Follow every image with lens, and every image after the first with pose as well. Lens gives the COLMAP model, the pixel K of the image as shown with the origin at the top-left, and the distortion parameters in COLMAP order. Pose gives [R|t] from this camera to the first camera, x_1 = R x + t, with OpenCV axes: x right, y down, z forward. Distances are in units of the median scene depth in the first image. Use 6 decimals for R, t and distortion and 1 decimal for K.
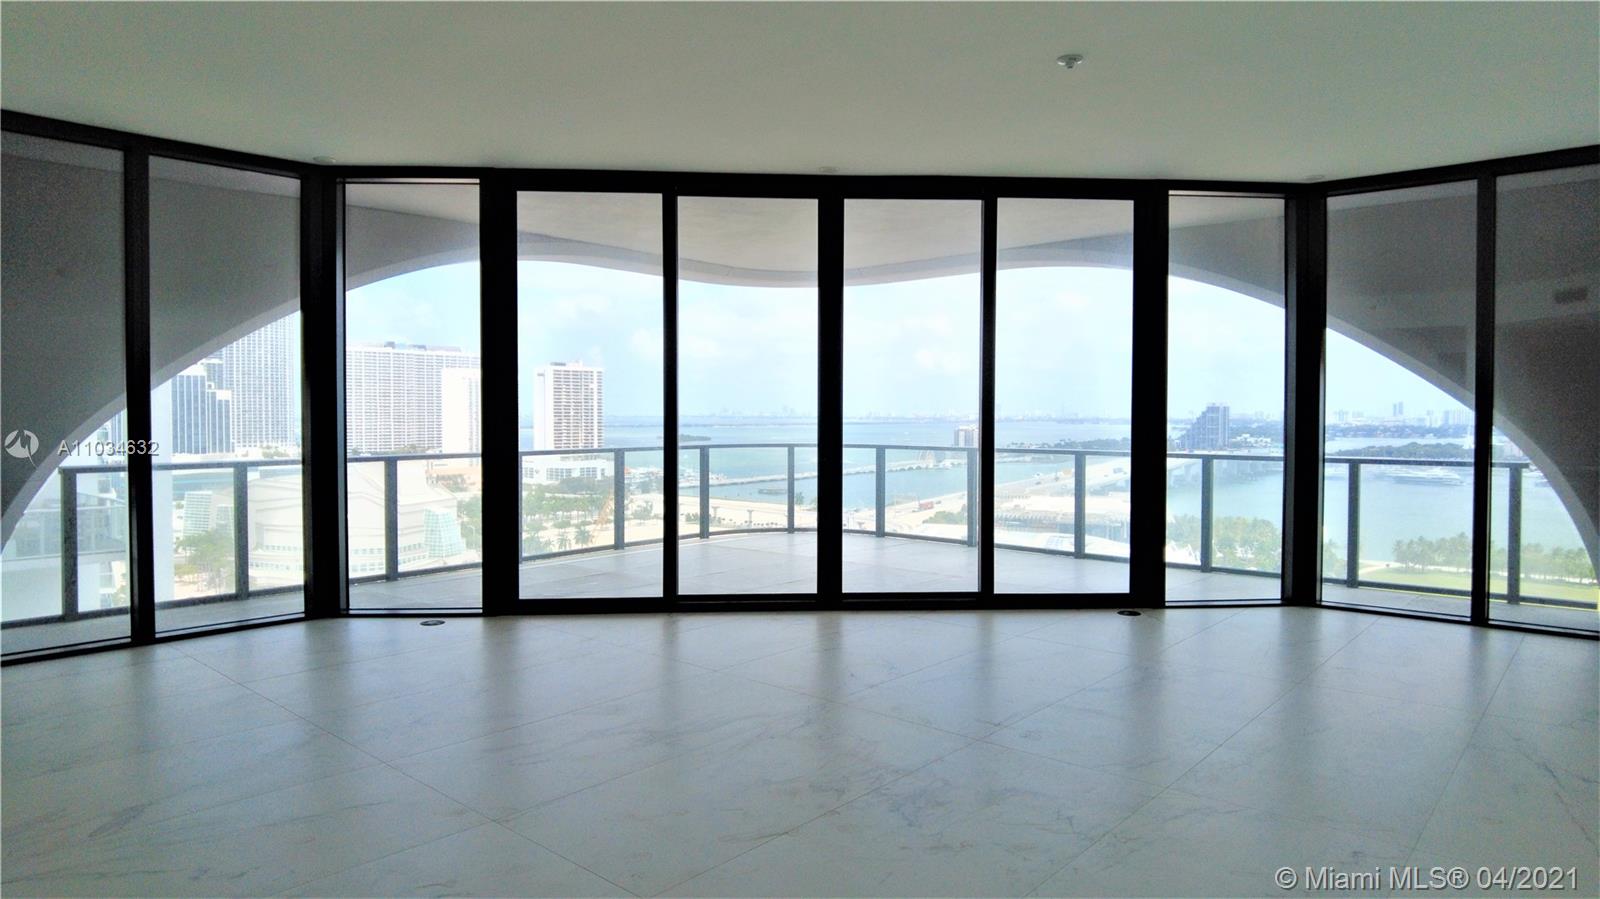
lens RADIAL K [[971.2, 0, 811.7], [0, 971.2, 433.4], [0, 0, 1]] dist [-0.014800, -0.014453]
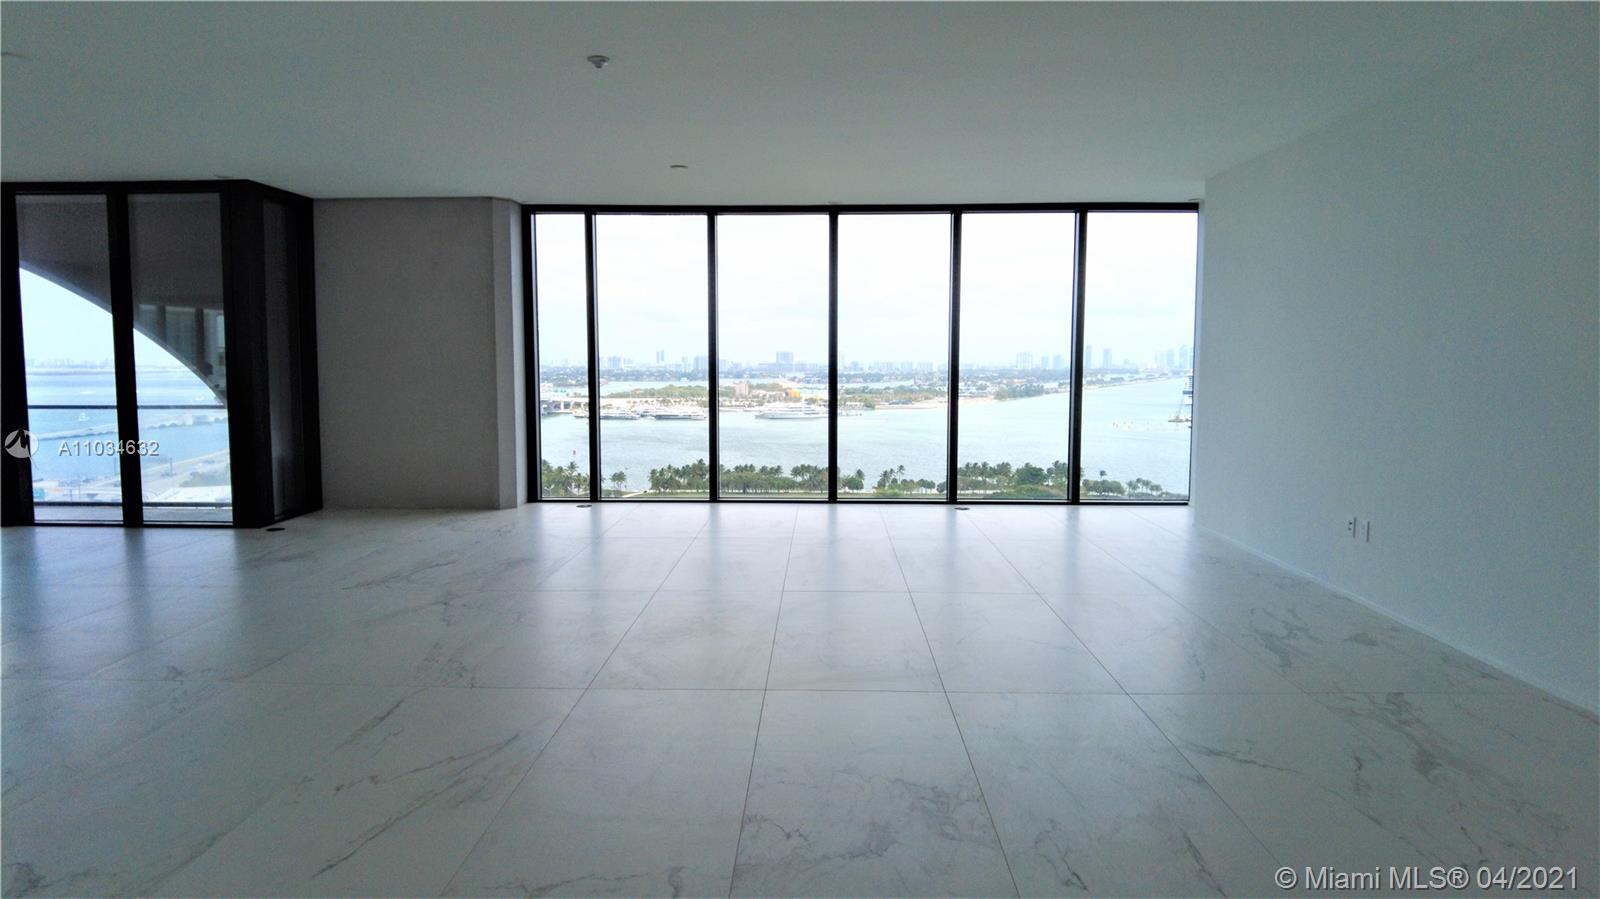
lens RADIAL K [[971.2, 0, 787.5], [0, 971.2, 434.0], [0, 0, 1]] dist [-0.014800, -0.014453]
pose [[0.782589, -0.049271, 0.620586, 0.232672], [0.015132, 0.998074, 0.060160, 0.001083], [-0.622355, -0.037690, 0.781827, -0.246631]]
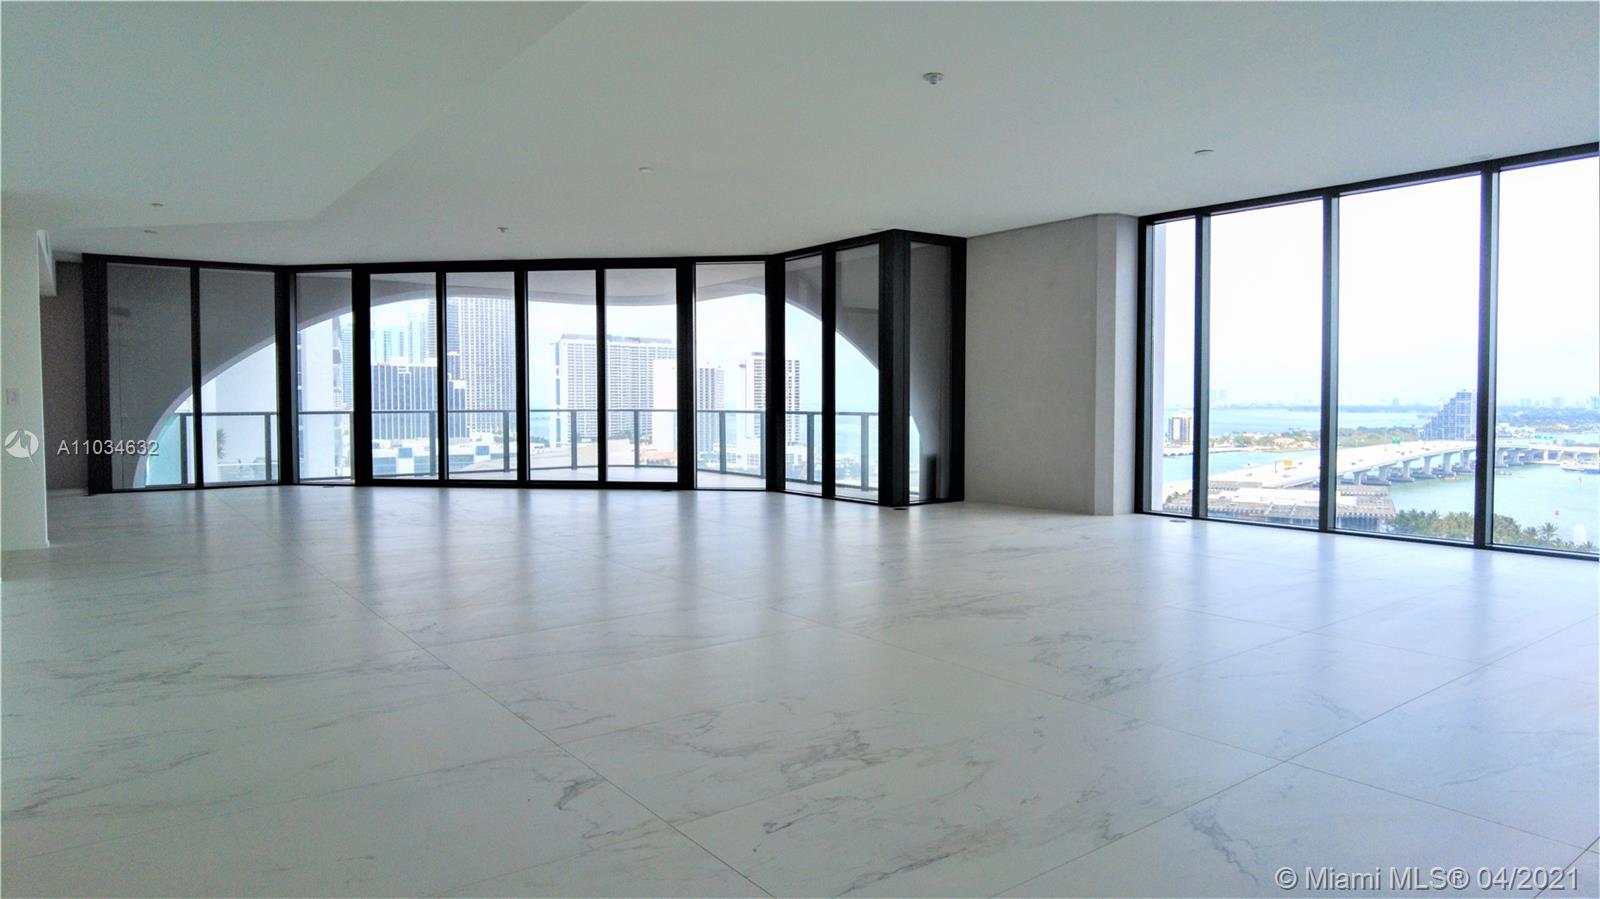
lens RADIAL K [[971.2, 0, 803.3], [0, 971.2, 447.9], [0, 0, 1]] dist [-0.014800, -0.014453]
pose [[0.975306, 0.008656, -0.220688, 0.409911], [-0.002617, 0.999614, 0.027642, 0.020421], [0.220842, -0.026382, 0.974953, -0.307495]]
